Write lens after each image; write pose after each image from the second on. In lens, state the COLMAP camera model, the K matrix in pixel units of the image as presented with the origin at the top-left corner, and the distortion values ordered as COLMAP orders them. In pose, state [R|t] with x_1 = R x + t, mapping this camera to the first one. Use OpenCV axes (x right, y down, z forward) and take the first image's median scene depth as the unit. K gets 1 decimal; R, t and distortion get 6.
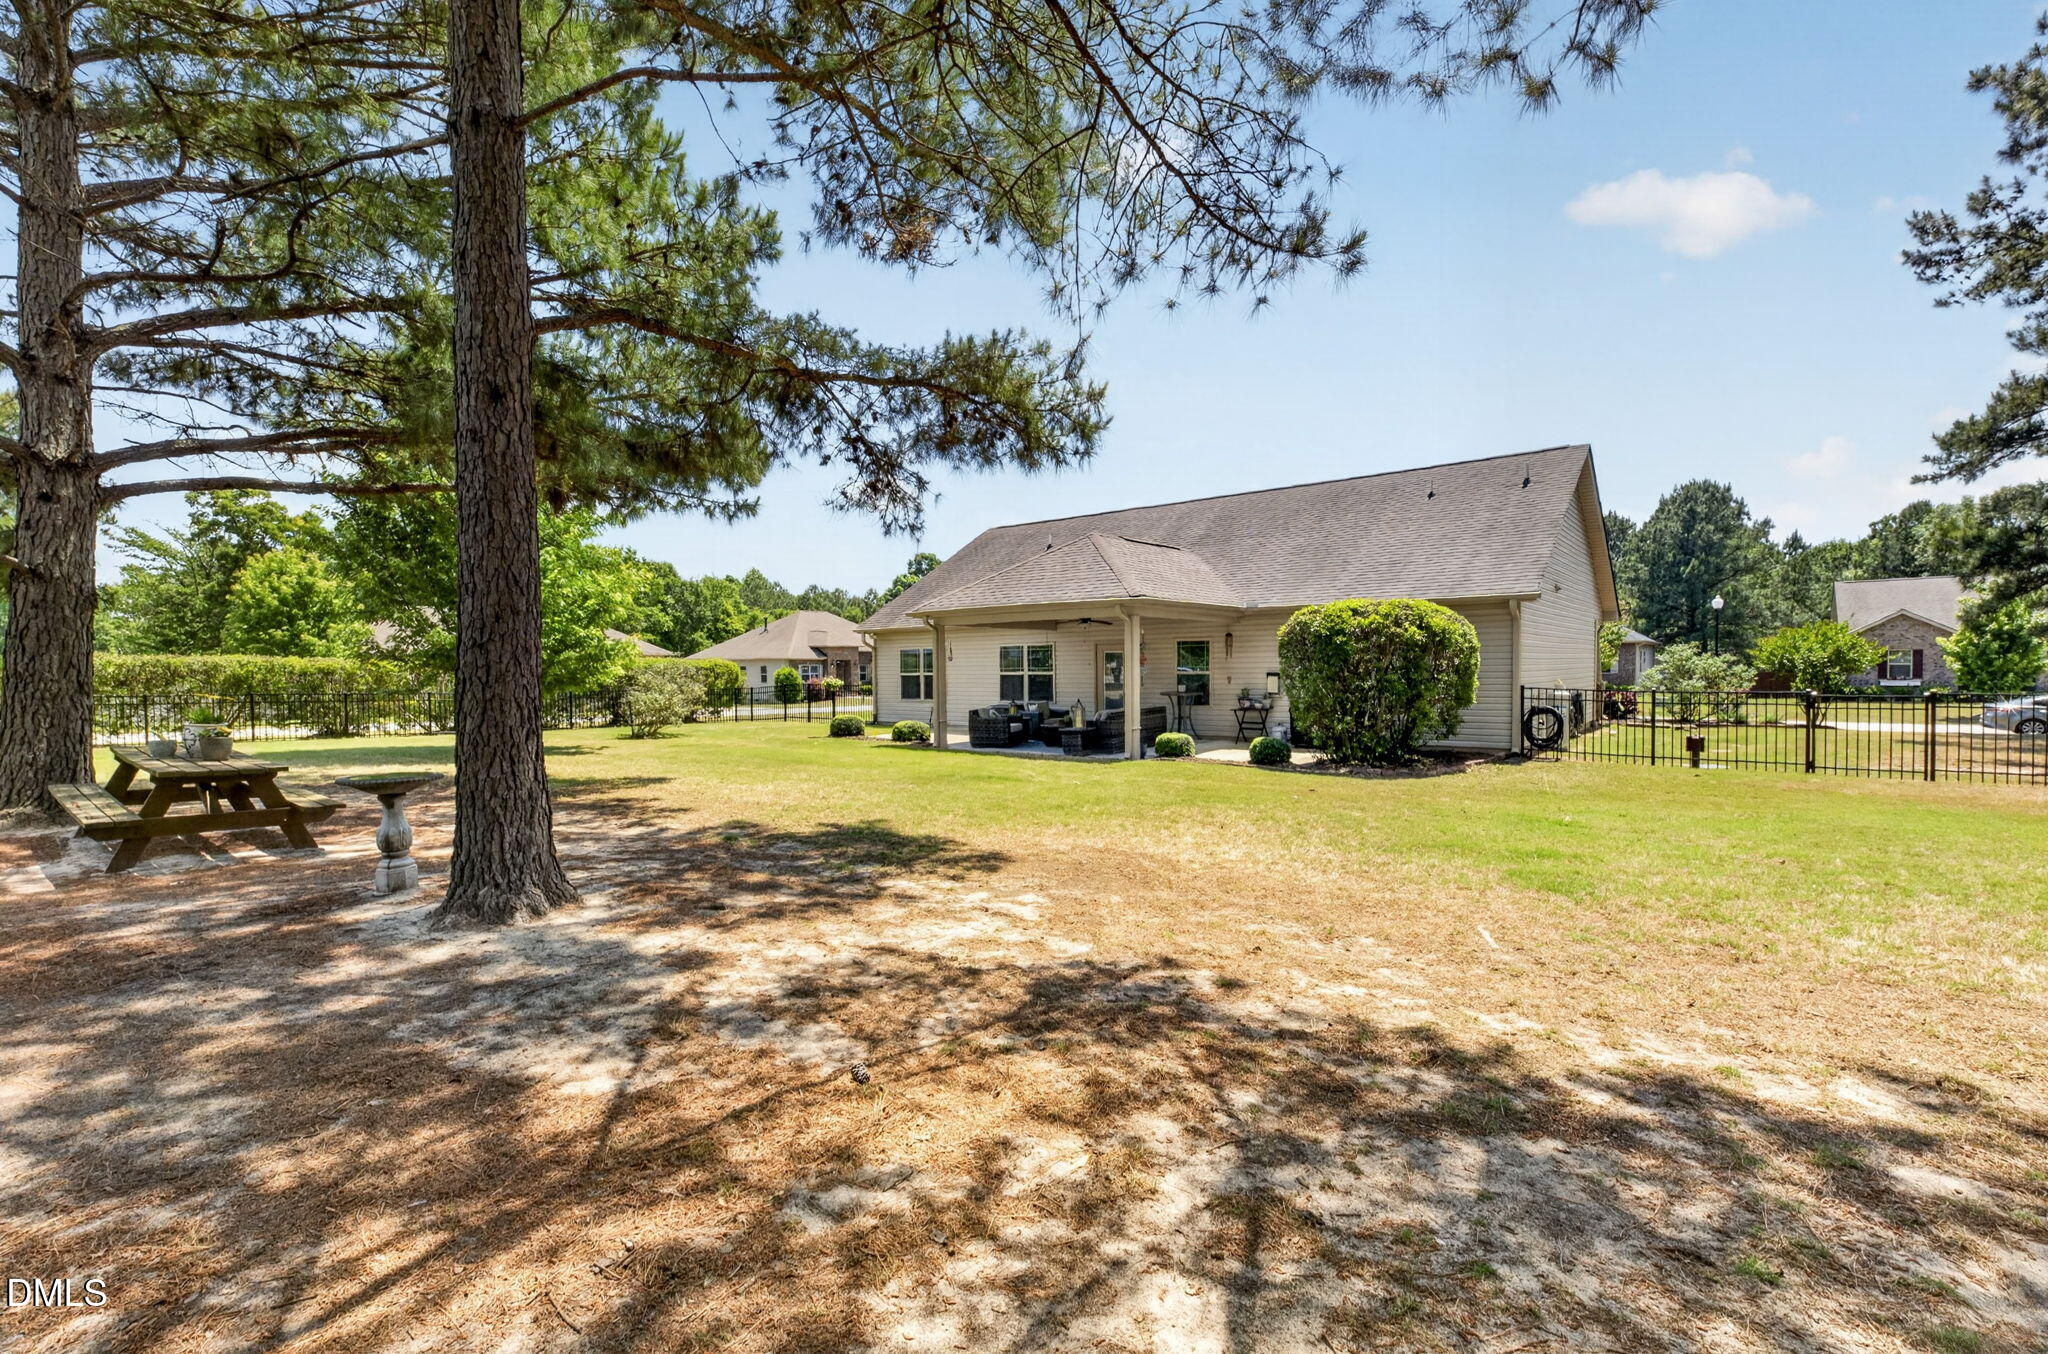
lens RADIAL K [[872.8, 0, 1002.6], [0, 872.8, 686.3], [0, 0, 1]] dist [0.013794, -0.000463]
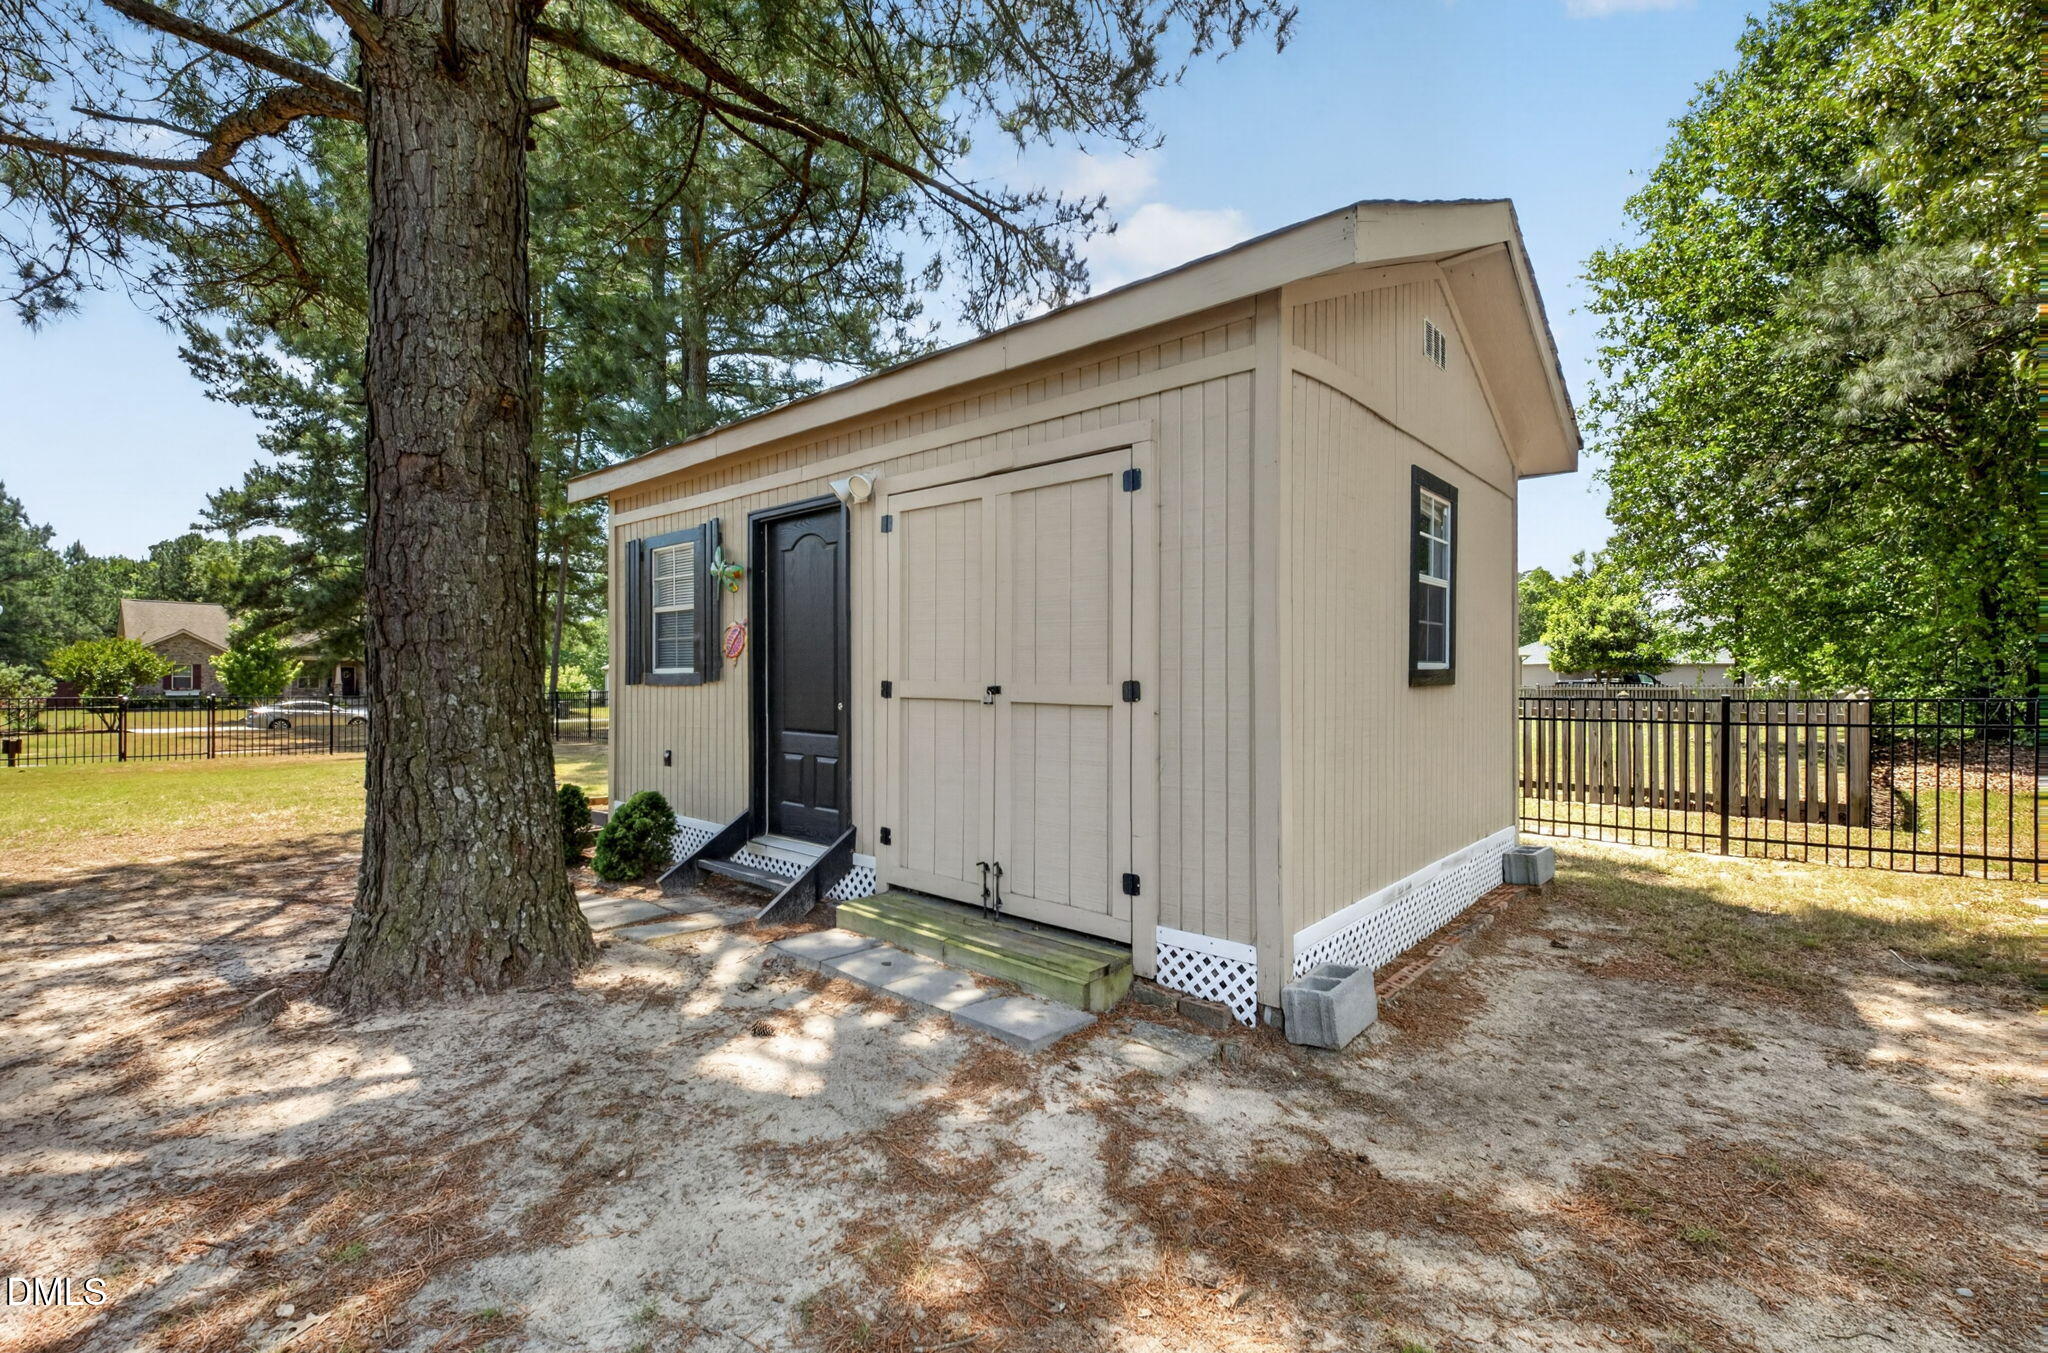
lens RADIAL K [[872.8, 0, 1002.6], [0, 872.8, 685.8], [0, 0, 1]] dist [0.013794, -0.000463]
pose [[0.026569, 0.001480, 0.999646, -0.146902], [0.013443, 0.999908, -0.001838, 0.004761], [-0.999557, 0.013487, 0.026547, -0.135245]]
